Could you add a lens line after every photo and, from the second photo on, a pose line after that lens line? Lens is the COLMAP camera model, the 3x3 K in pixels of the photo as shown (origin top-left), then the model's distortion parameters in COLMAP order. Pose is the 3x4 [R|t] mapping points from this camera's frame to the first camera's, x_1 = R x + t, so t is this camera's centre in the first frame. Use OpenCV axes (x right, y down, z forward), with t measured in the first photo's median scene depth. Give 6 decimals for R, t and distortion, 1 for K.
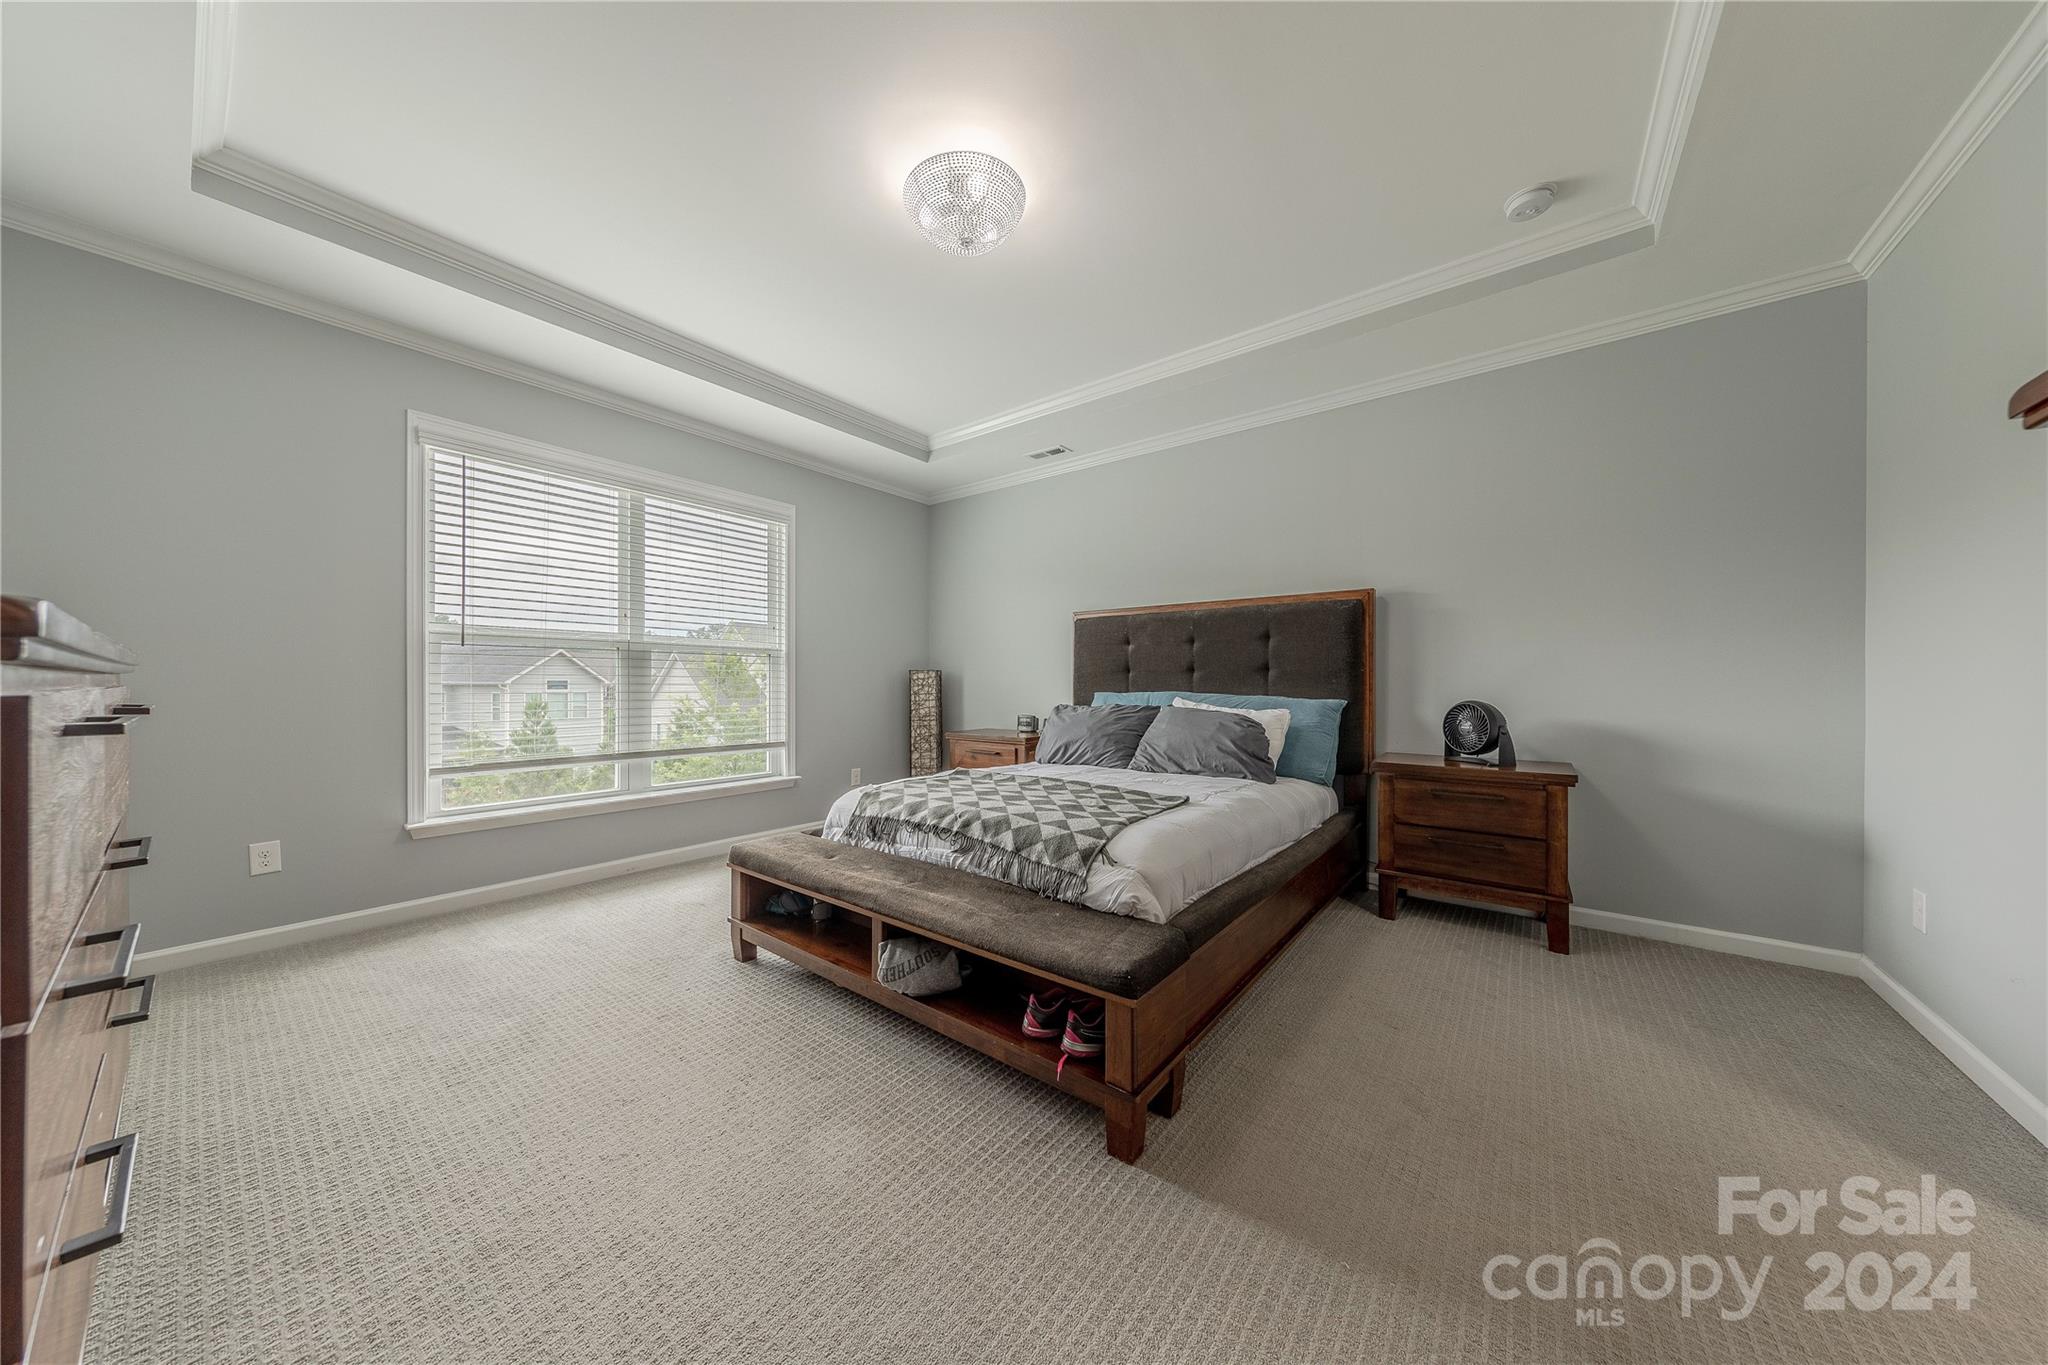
lens RADIAL K [[654.0, 0, 1024.0], [0, 654.0, 682.5], [0, 0, 1]] dist [0.032807, 0.000026]
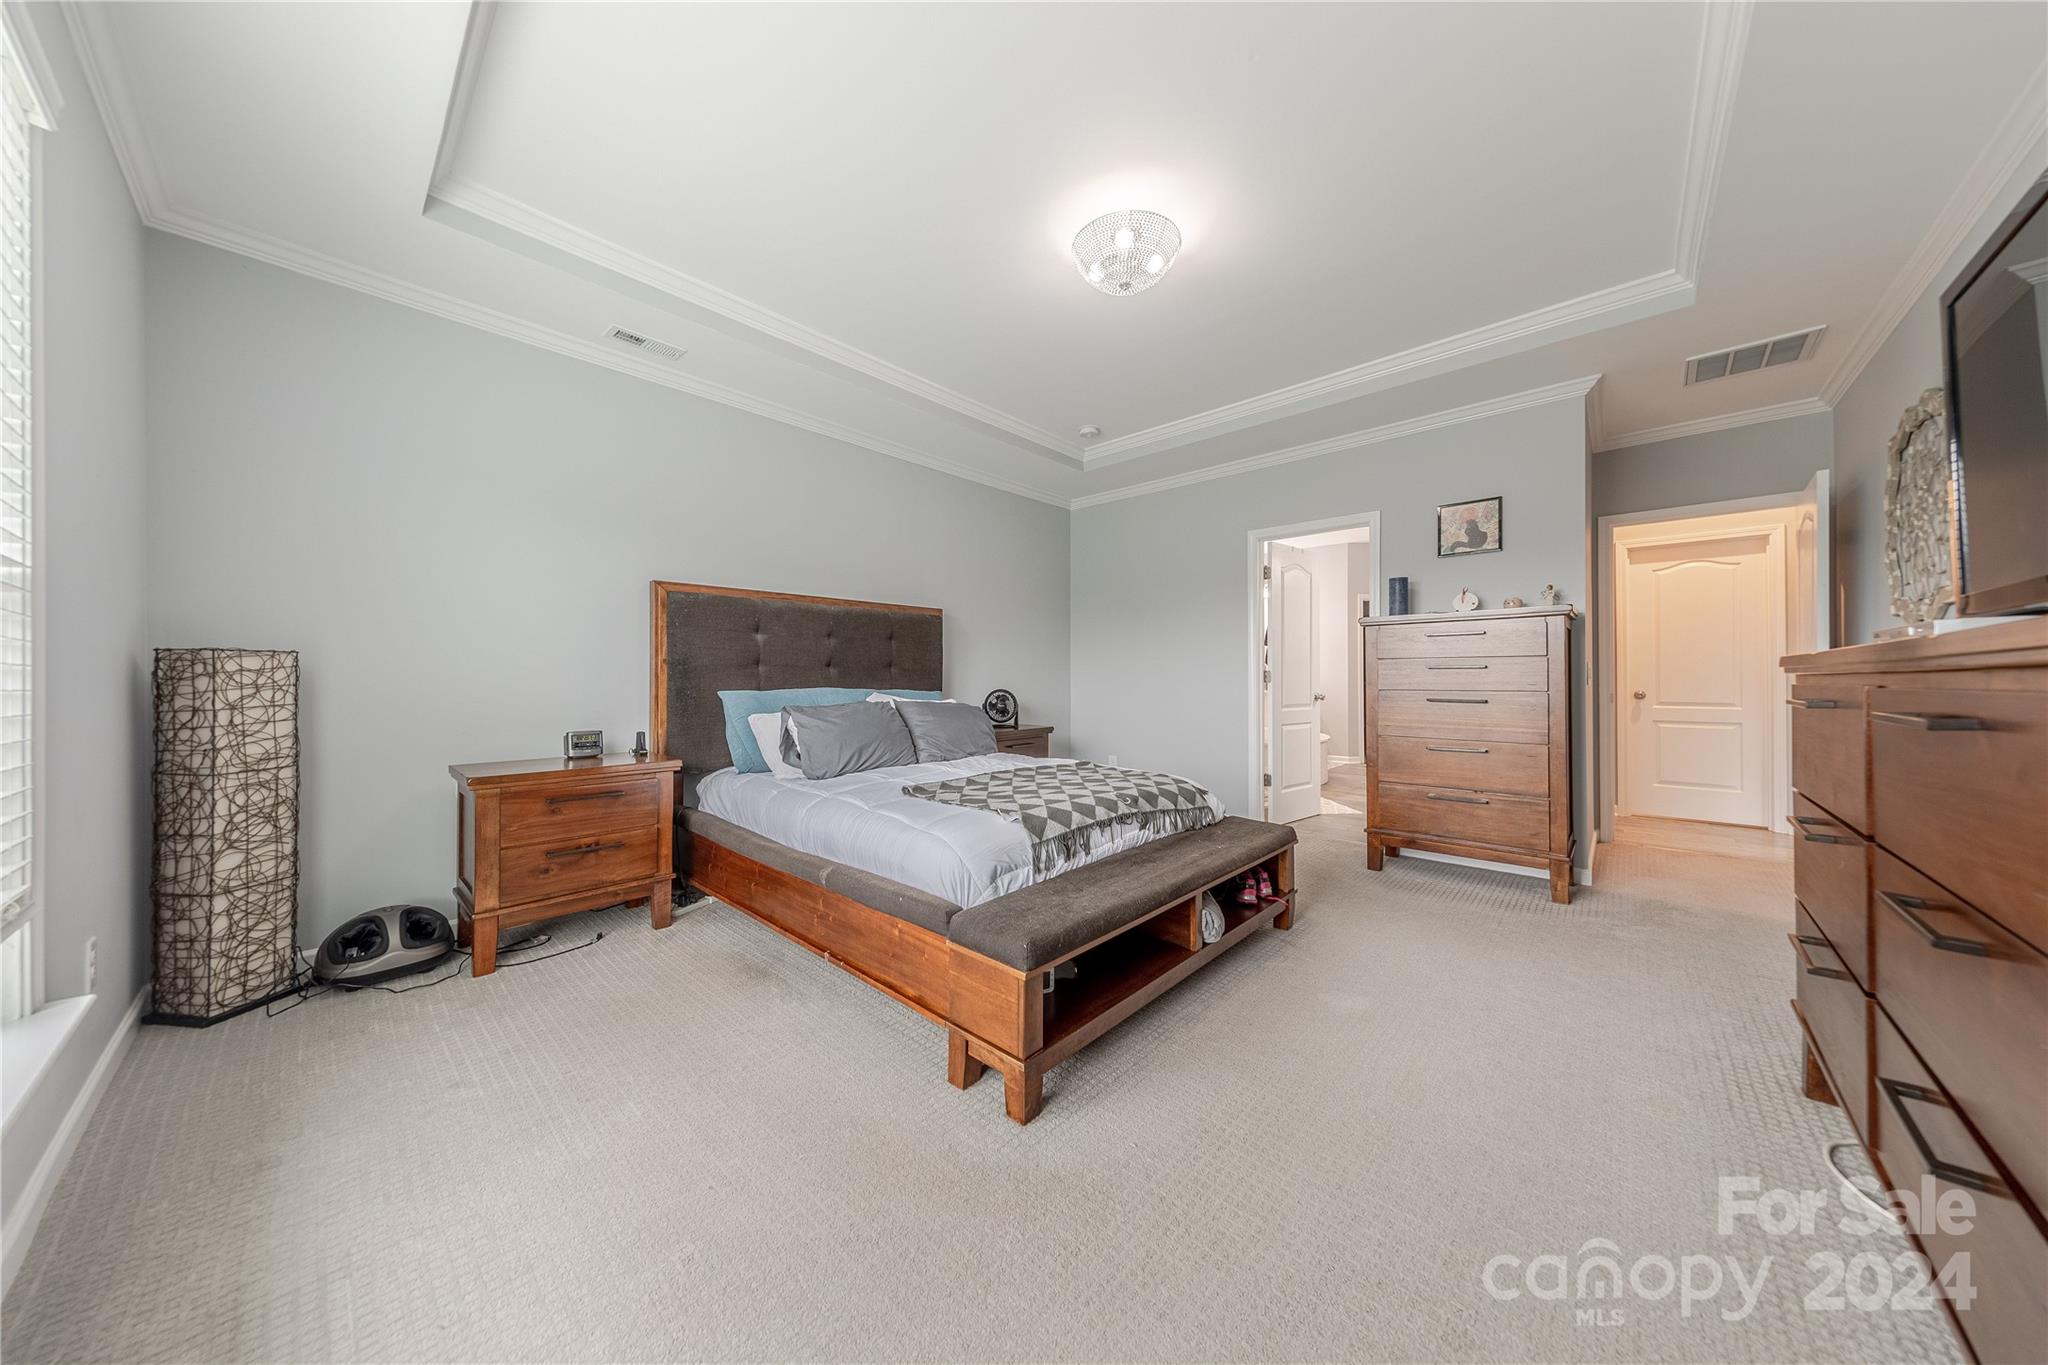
lens RADIAL K [[654.0, 0, 1024.0], [0, 654.0, 682.5], [0, 0, 1]] dist [0.032807, 0.000026]
pose [[0.087853, -0.011482, 0.996067, -0.809662], [-0.002257, 0.999929, 0.011726, -0.006410], [-0.996131, -0.003279, 0.087821, 0.712159]]
